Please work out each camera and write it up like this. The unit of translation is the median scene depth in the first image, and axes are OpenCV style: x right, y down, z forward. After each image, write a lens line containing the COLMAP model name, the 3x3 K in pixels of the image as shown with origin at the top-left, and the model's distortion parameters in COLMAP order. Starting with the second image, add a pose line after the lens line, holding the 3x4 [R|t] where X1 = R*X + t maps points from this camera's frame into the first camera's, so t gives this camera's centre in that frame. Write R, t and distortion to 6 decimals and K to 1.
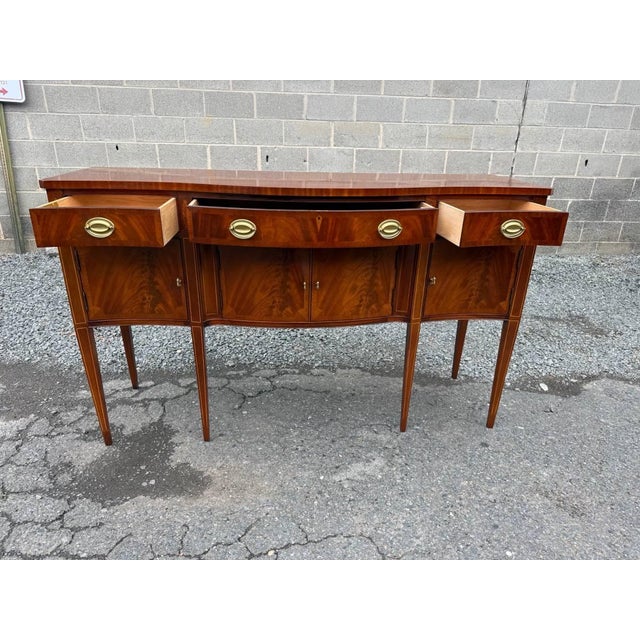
lens RADIAL K [[452.3, 0, 320.0], [0, 452.3, 320.0], [0, 0, 1]] dist [0.020332, -0.025704]
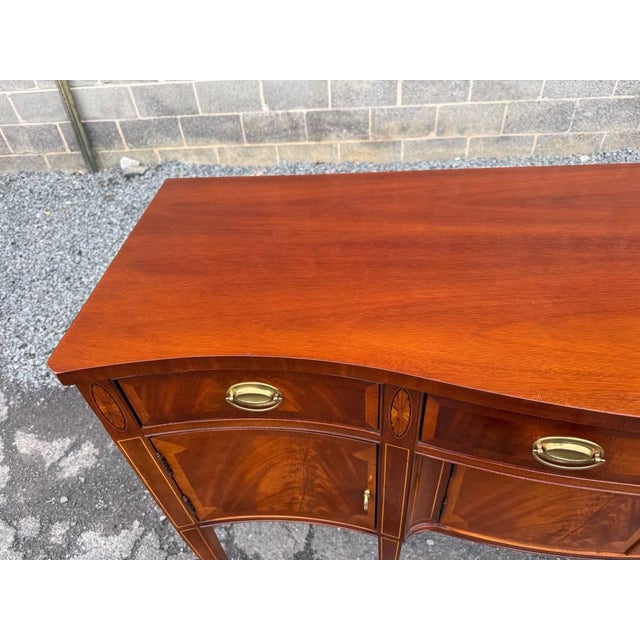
lens RADIAL K [[458.8, 0, 322.1], [0, 458.8, 319.4], [0, 0, 1]] dist [0.011140, -0.024238]
pose [[0.982793, 0.042029, -0.179867, -0.203868], [0.023837, 0.936770, 0.349133, -0.313774], [0.183168, -0.347413, 0.919649, 0.449249]]
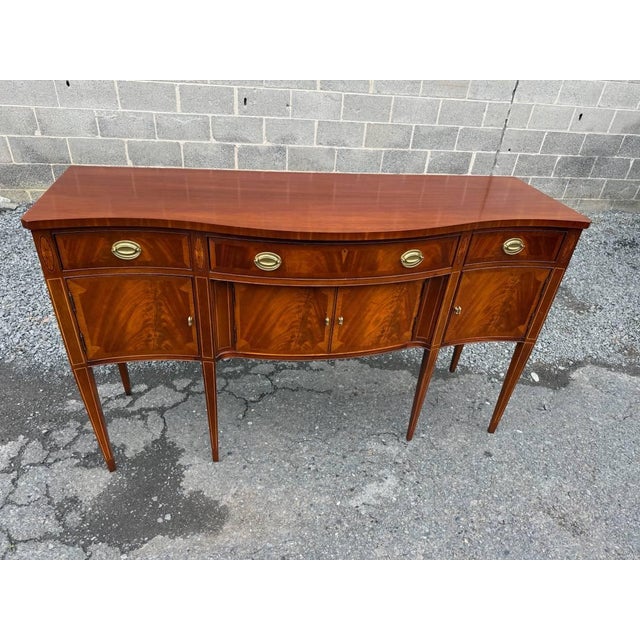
lens RADIAL K [[454.0, 0, 321.3], [0, 454.0, 316.5], [0, 0, 1]] dist [0.015467, -0.019437]
pose [[0.995208, -0.005193, 0.097641, -0.101910], [-0.012884, 0.982917, 0.183598, -0.192317], [-0.096926, -0.183977, 0.978140, 0.067029]]
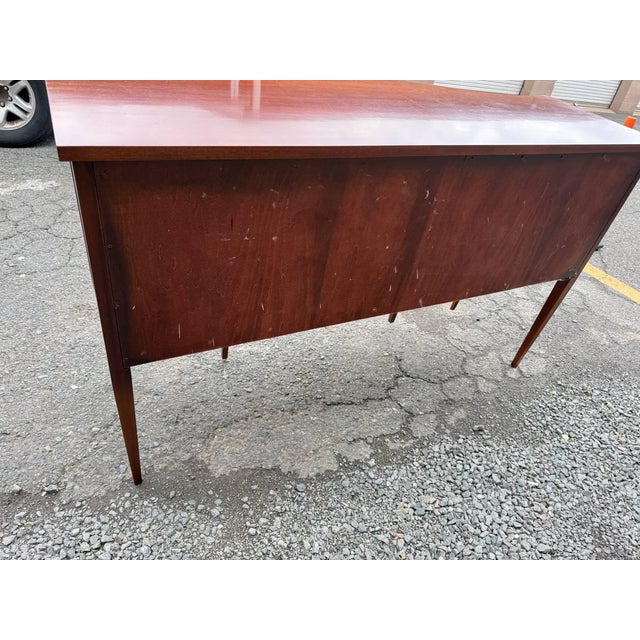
lens RADIAL K [[458.8, 0, 322.1], [0, 458.8, 319.4], [0, 0, 1]] dist [0.011140, -0.024238]
pose [[-0.917507, 0.085266, -0.388472, 0.321323], [-0.296259, 0.505148, 0.810590, -0.558634], [0.265351, 0.858810, -0.438216, 1.269538]]
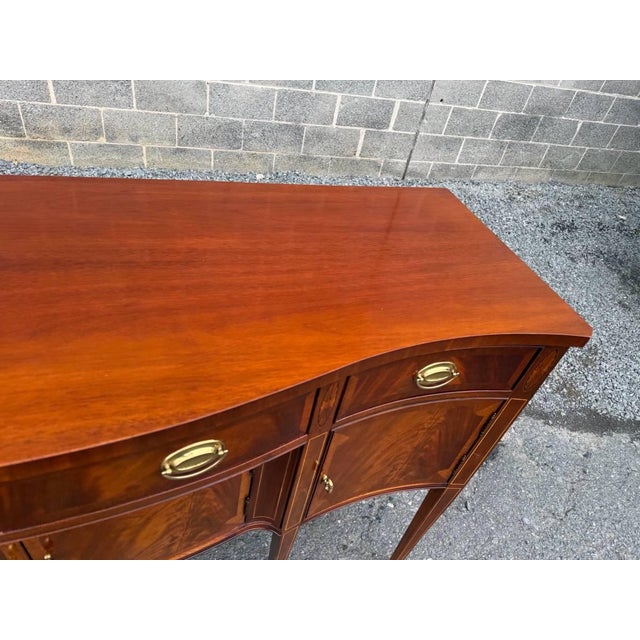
lens RADIAL K [[455.8, 0, 323.0], [0, 455.8, 322.7], [0, 0, 1]] dist [0.024453, -0.033503]
pose [[0.966803, -0.026314, 0.254165, 0.096409], [-0.060818, 0.942401, 0.328910, -0.319303], [-0.248180, -0.333449, 0.909515, 0.474478]]
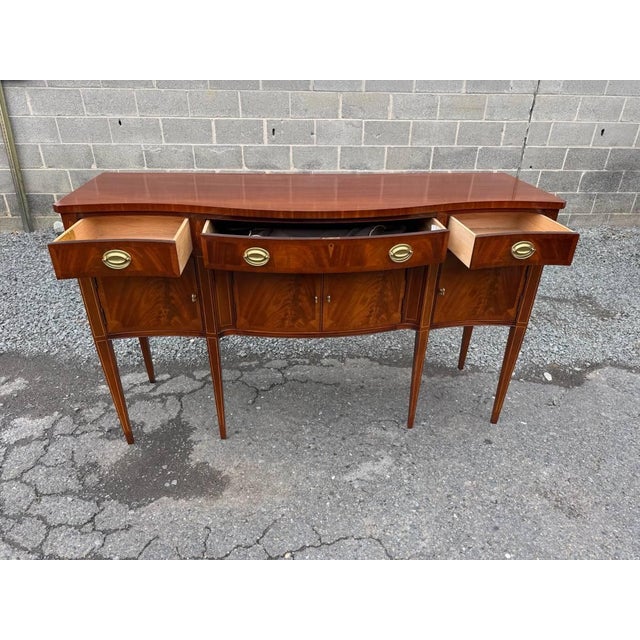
lens RADIAL K [[451.7, 0, 321.4], [0, 451.7, 315.5], [0, 0, 1]] dist [0.025901, -0.031391]
pose [[0.999945, -0.003230, -0.009973, -0.009269], [0.004194, 0.995157, 0.098205, -0.103977], [0.009607, -0.098241, 0.995116, -0.014216]]
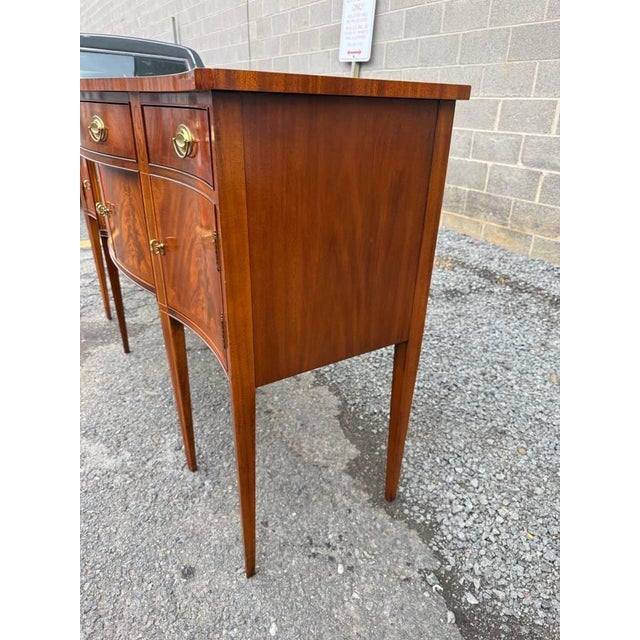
lens RADIAL K [[458.8, 0, 322.1], [0, 458.8, 319.4], [0, 0, 1]] dist [0.011140, -0.024238]
pose [[0.462918, 0.365375, -0.807594, 0.681534], [-0.355208, 0.911205, 0.208644, -0.161704], [0.812117, 0.190279, 0.551597, 0.665385]]
